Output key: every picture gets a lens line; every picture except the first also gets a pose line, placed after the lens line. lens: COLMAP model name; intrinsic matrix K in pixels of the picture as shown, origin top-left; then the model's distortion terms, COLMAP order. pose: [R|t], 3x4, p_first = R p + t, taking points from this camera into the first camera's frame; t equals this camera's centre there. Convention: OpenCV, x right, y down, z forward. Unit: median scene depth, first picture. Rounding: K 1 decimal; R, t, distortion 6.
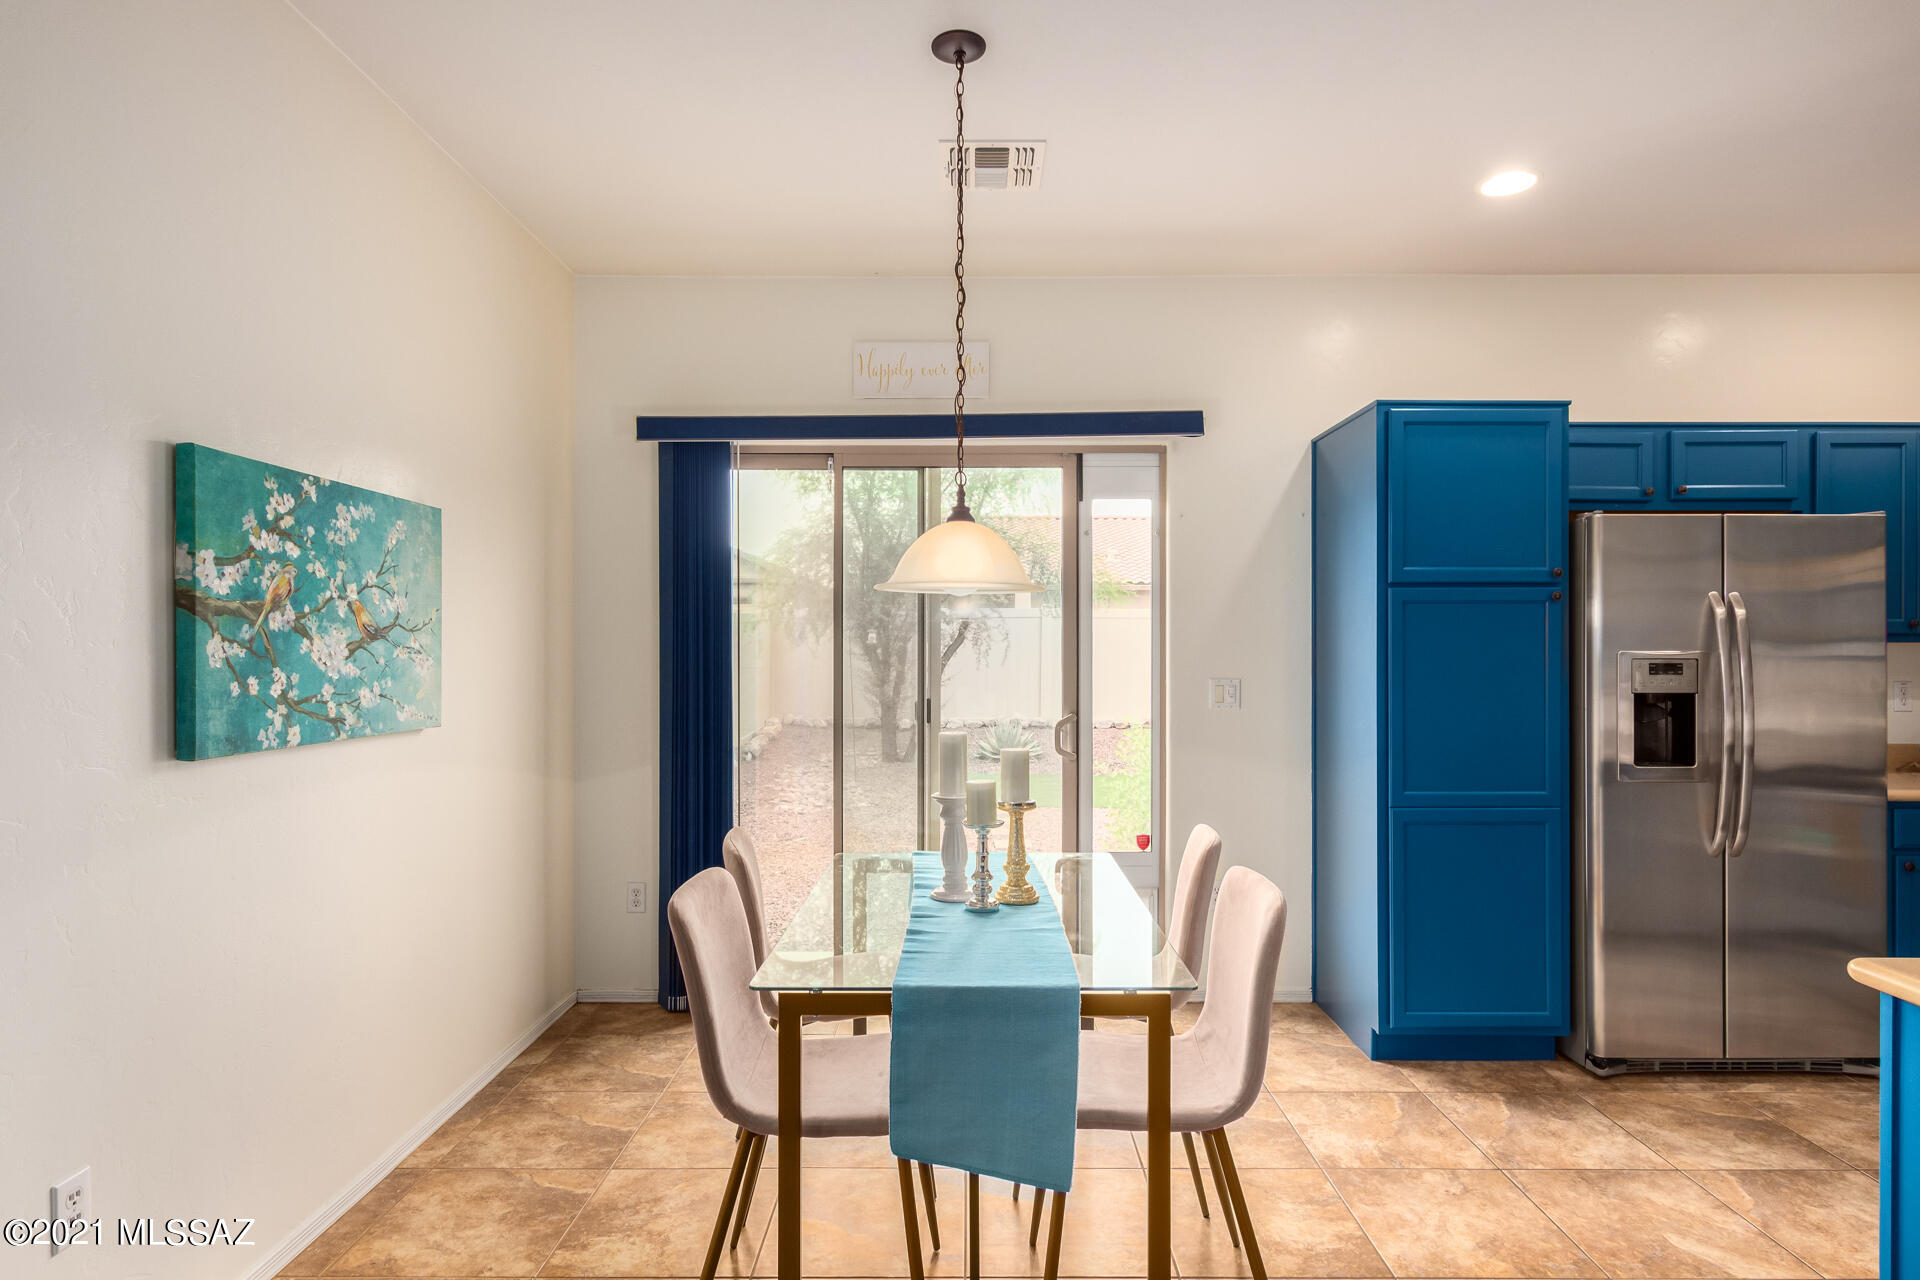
lens RADIAL K [[1017.5, 0, 959.0], [0, 1017.5, 648.3], [0, 0, 1]] dist [-0.000928, 0.000361]
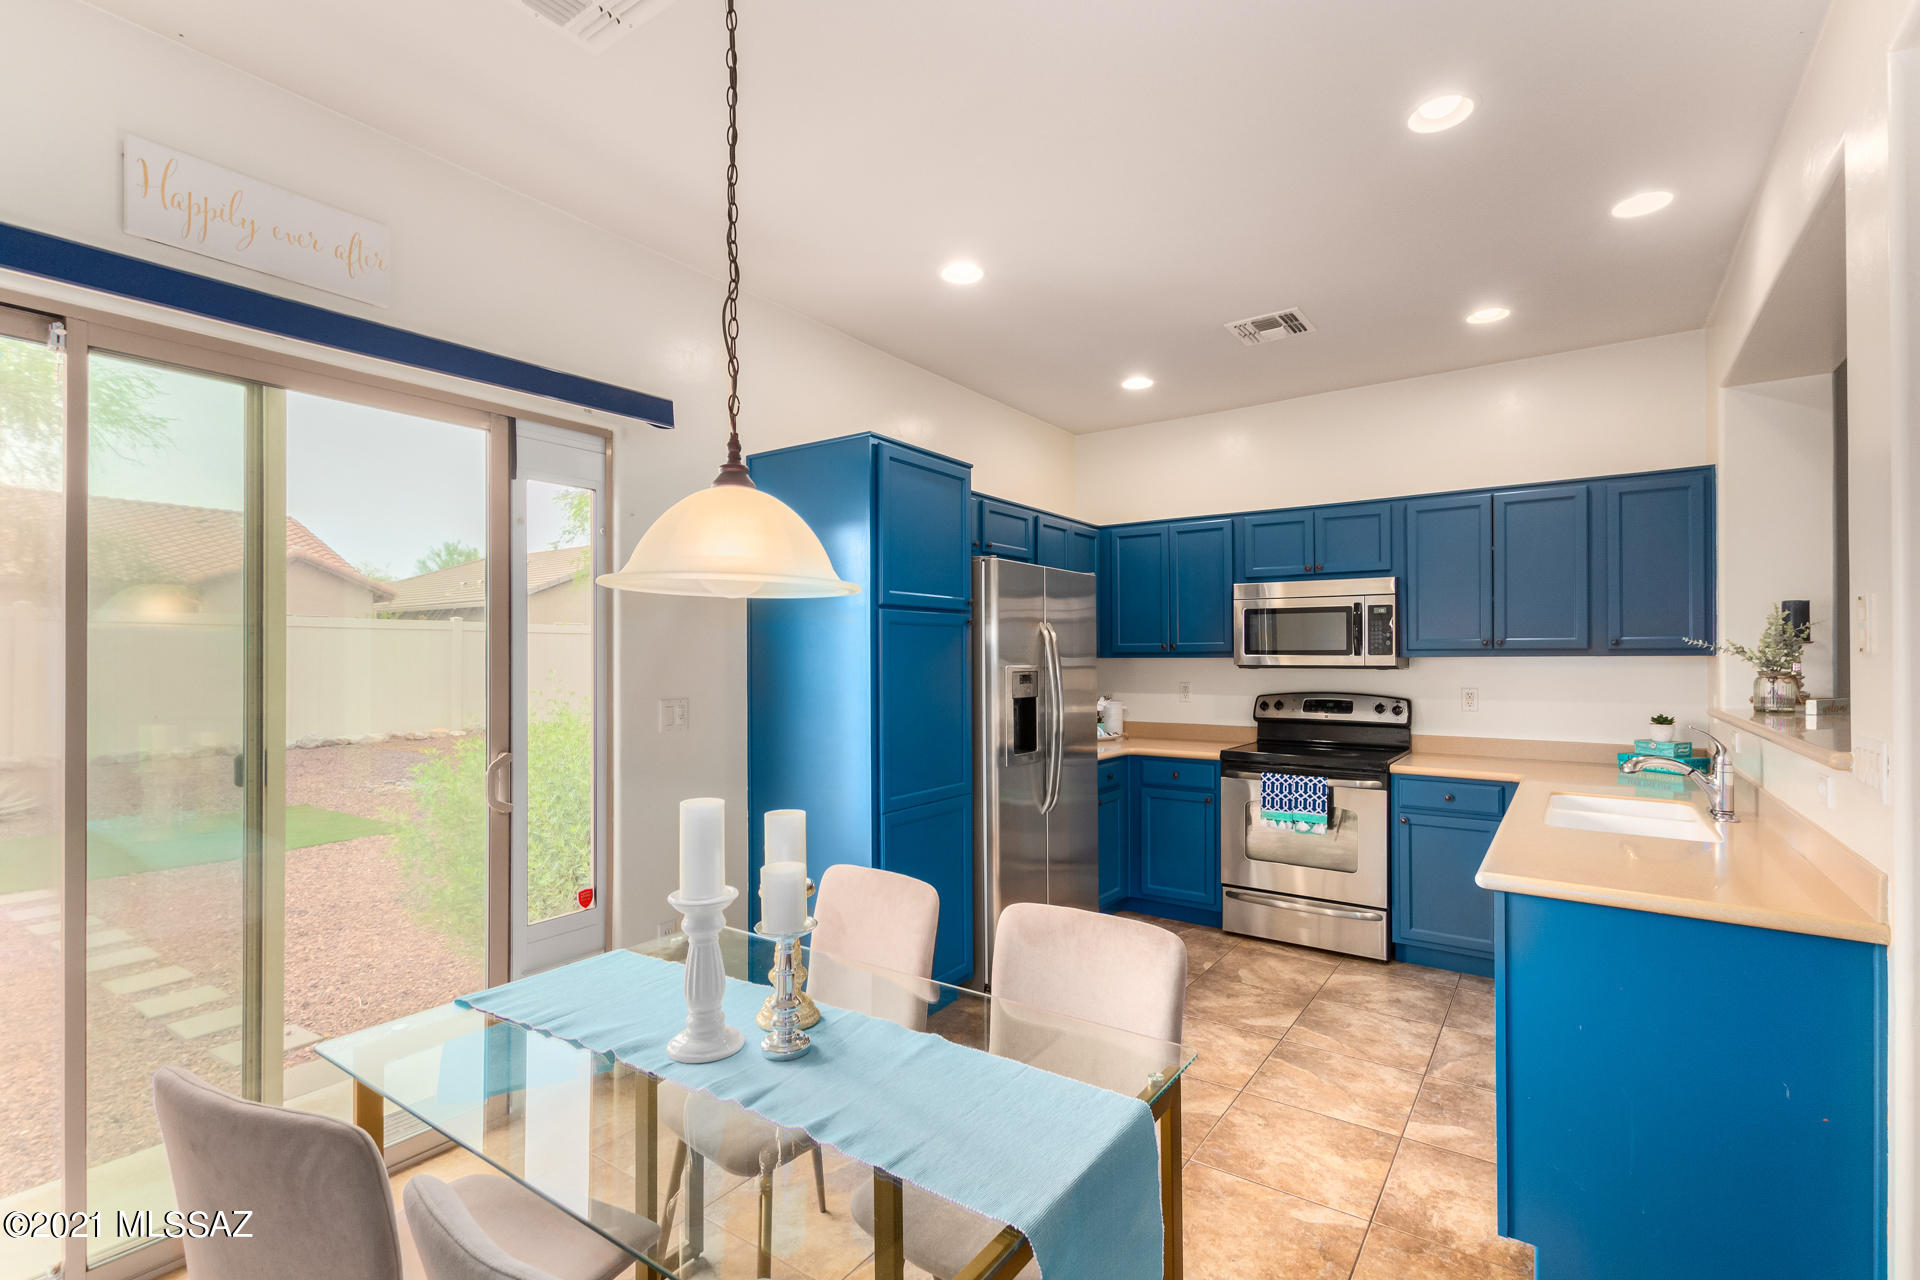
lens RADIAL K [[879.6, 0, 957.3], [0, 879.6, 650.4], [0, 0, 1]] dist [0.005407, 0.000631]
pose [[0.570785, 0.003643, 0.821091, -0.289038], [0.002943, 0.999975, -0.006482, -0.009205], [-0.821094, 0.006116, 0.570760, 0.403140]]
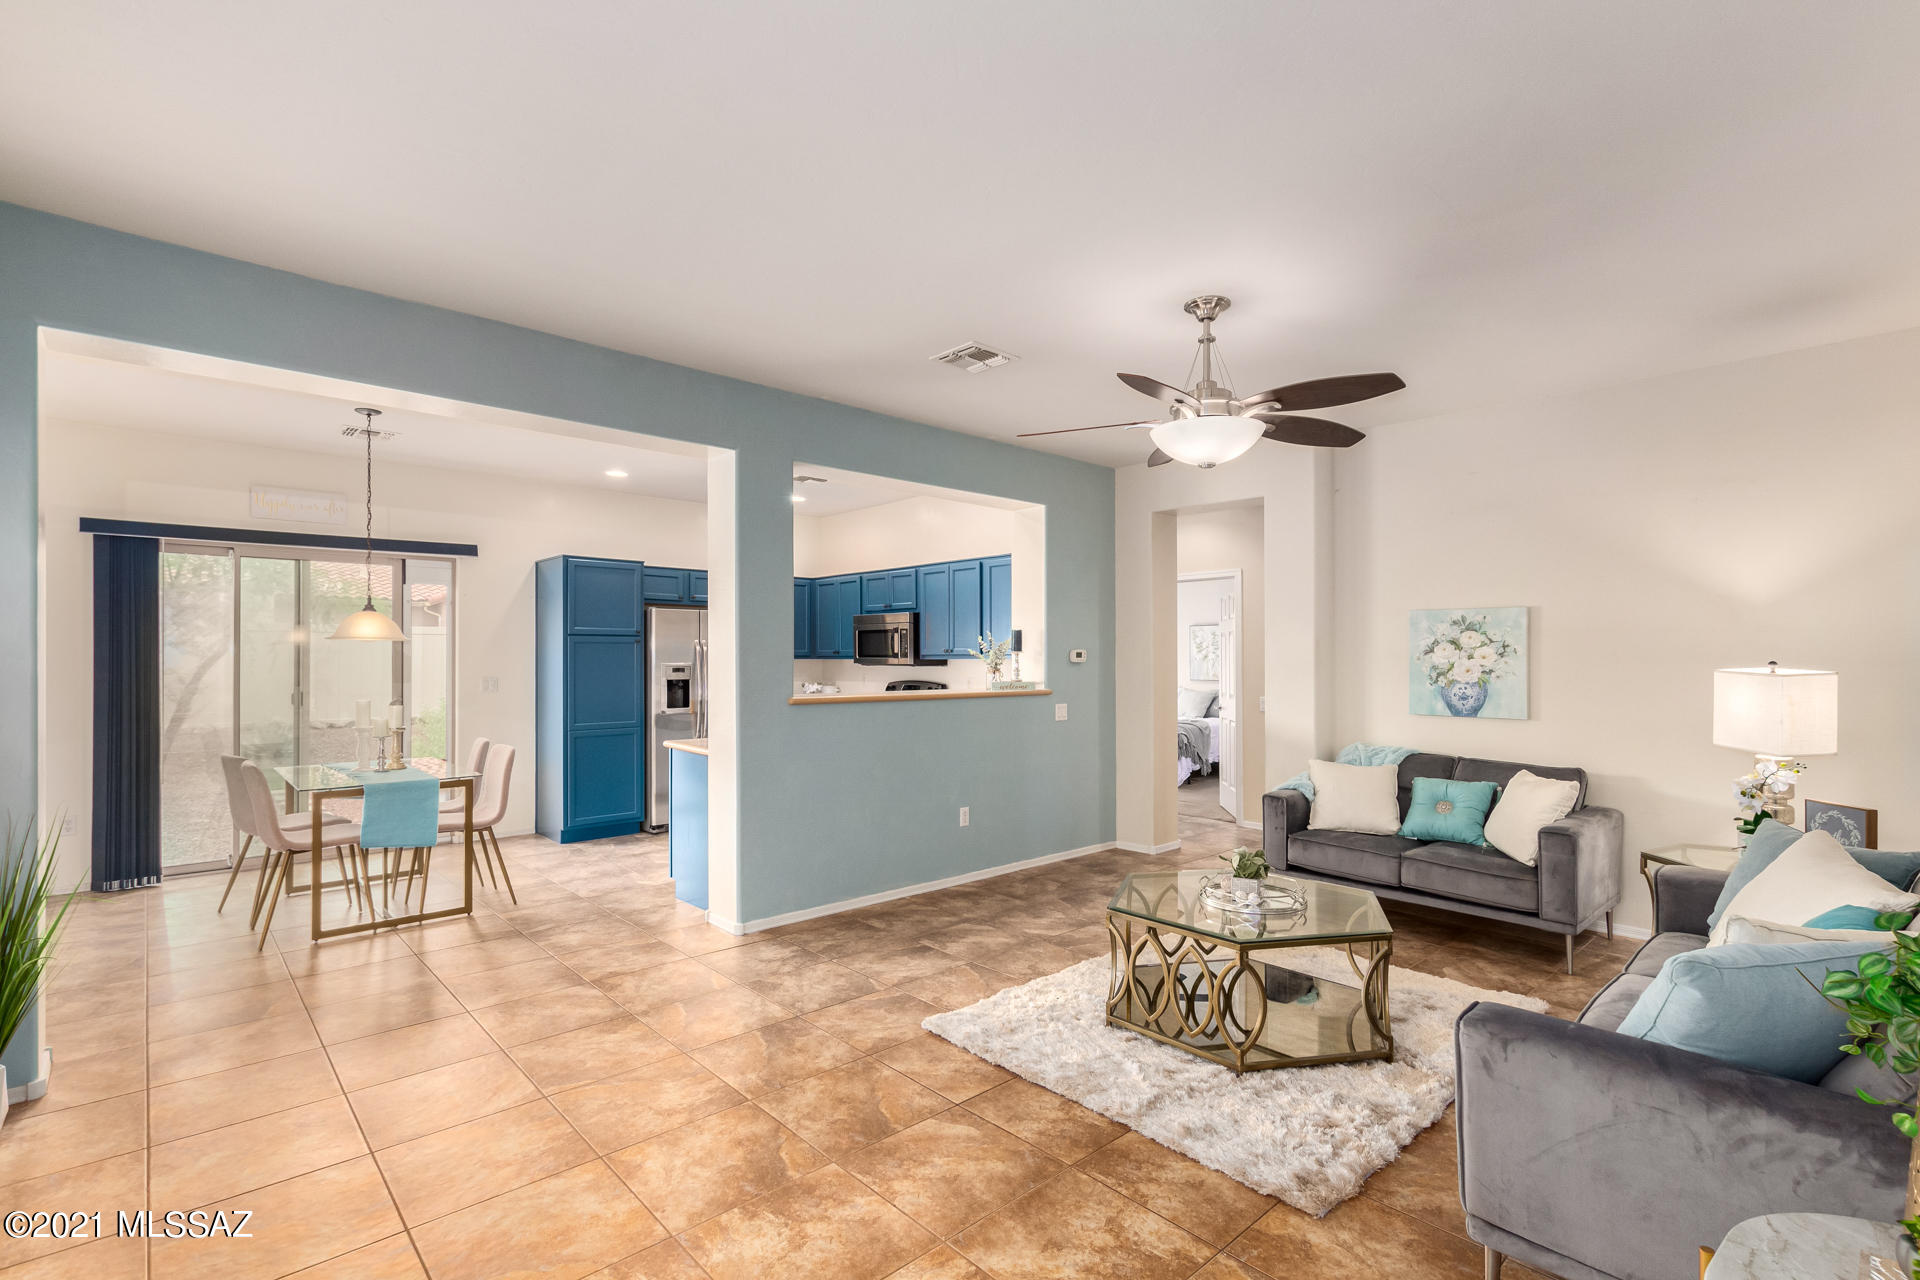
lens RADIAL K [[879.6, 0, 948.1], [0, 879.6, 652.7], [0, 0, 1]] dist [0.005407, 0.000631]
pose [[0.735007, 0.000431, 0.678060, -0.294897], [0.002022, 0.999994, -0.002828, -0.014945], [-0.678057, 0.003449, 0.735001, -1.043863]]
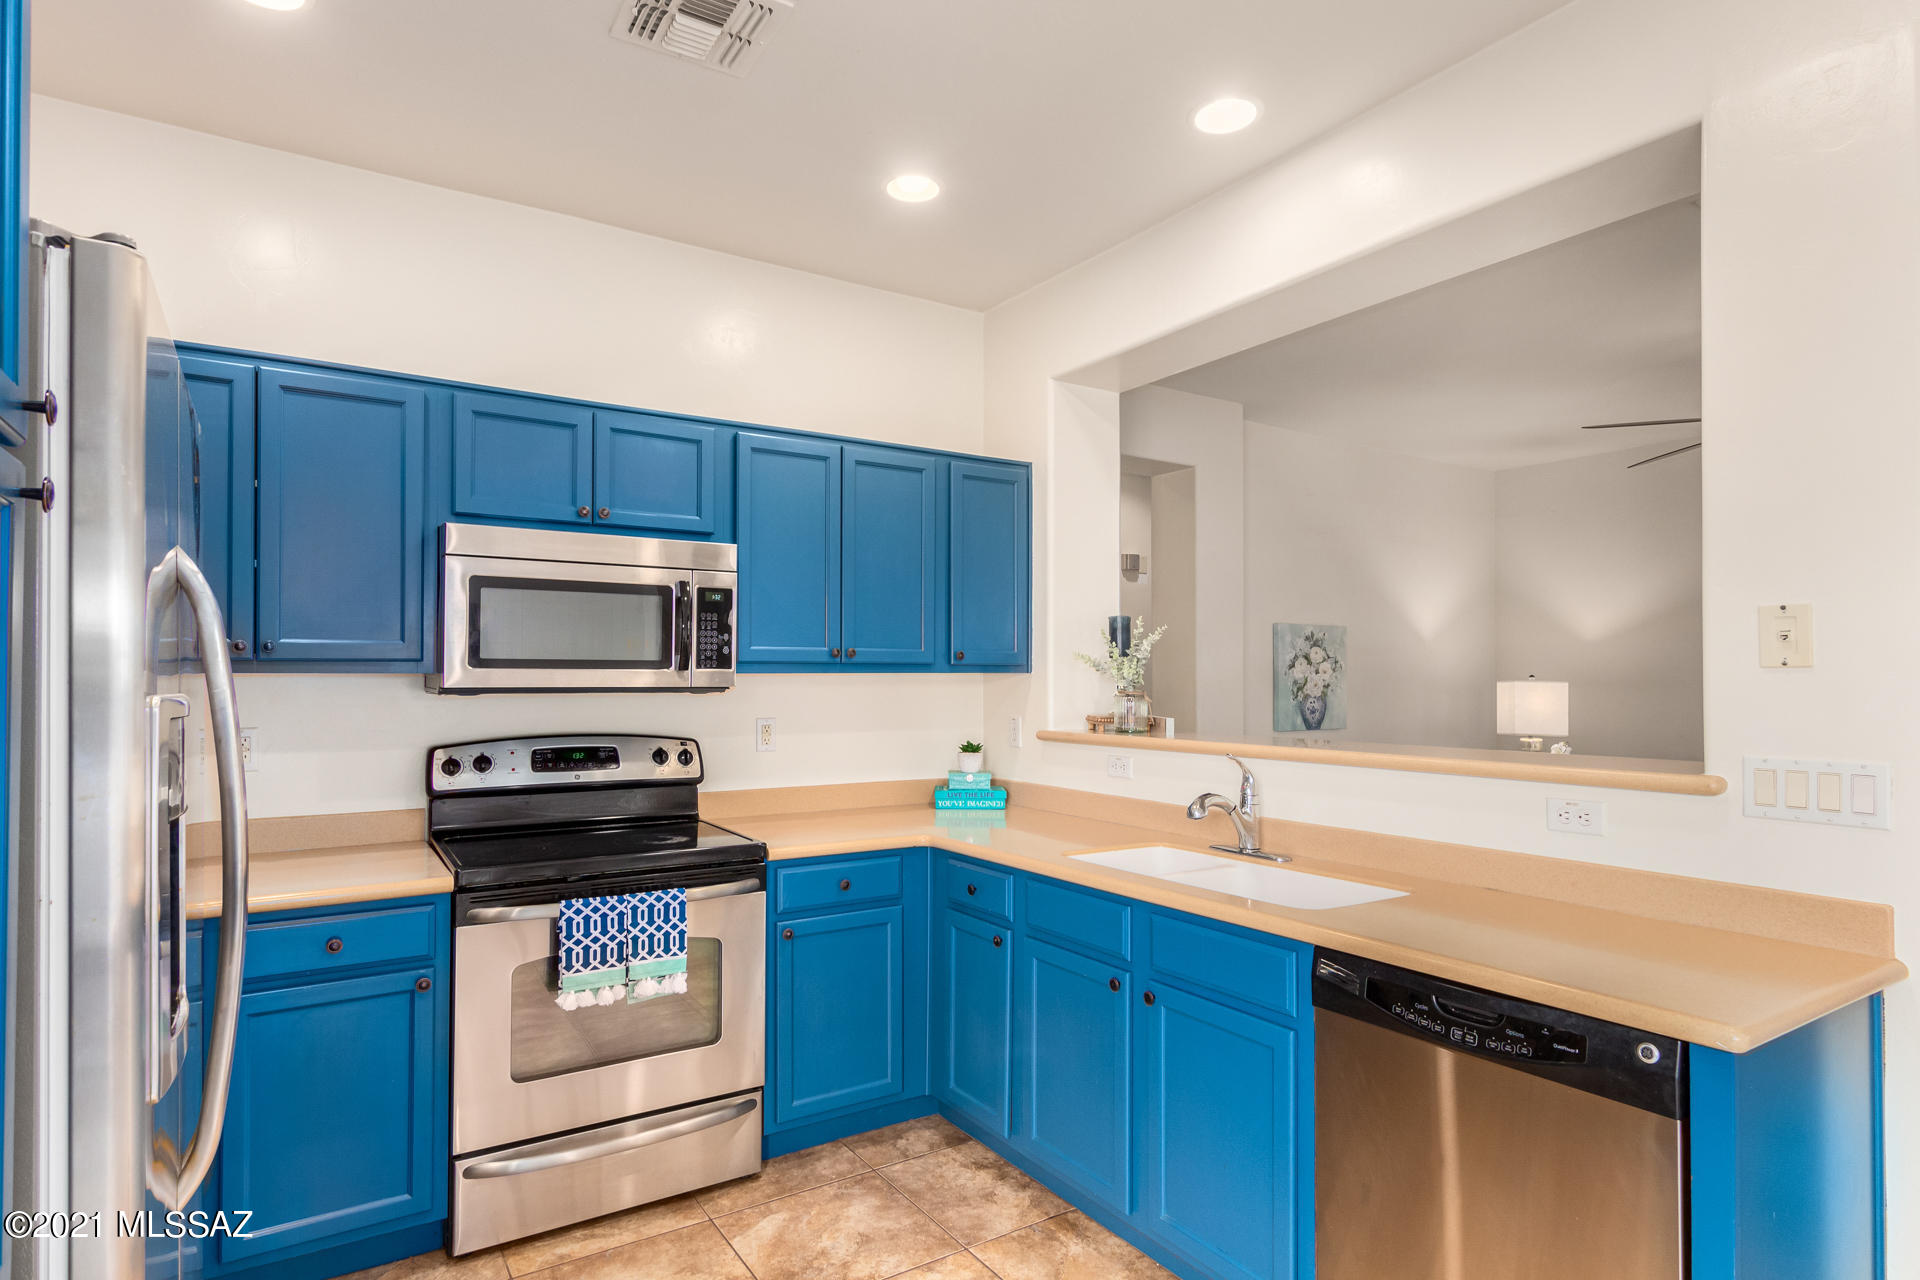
lens RADIAL K [[1017.5, 0, 960.5], [0, 1017.5, 659.7], [0, 0, 1]] dist [-0.000928, 0.000361]
pose [[-0.558758, 0.010385, 0.829266, 0.212933], [-0.001883, 0.999903, -0.013791, -0.005753], [-0.829329, -0.009267, -0.558684, 0.925330]]
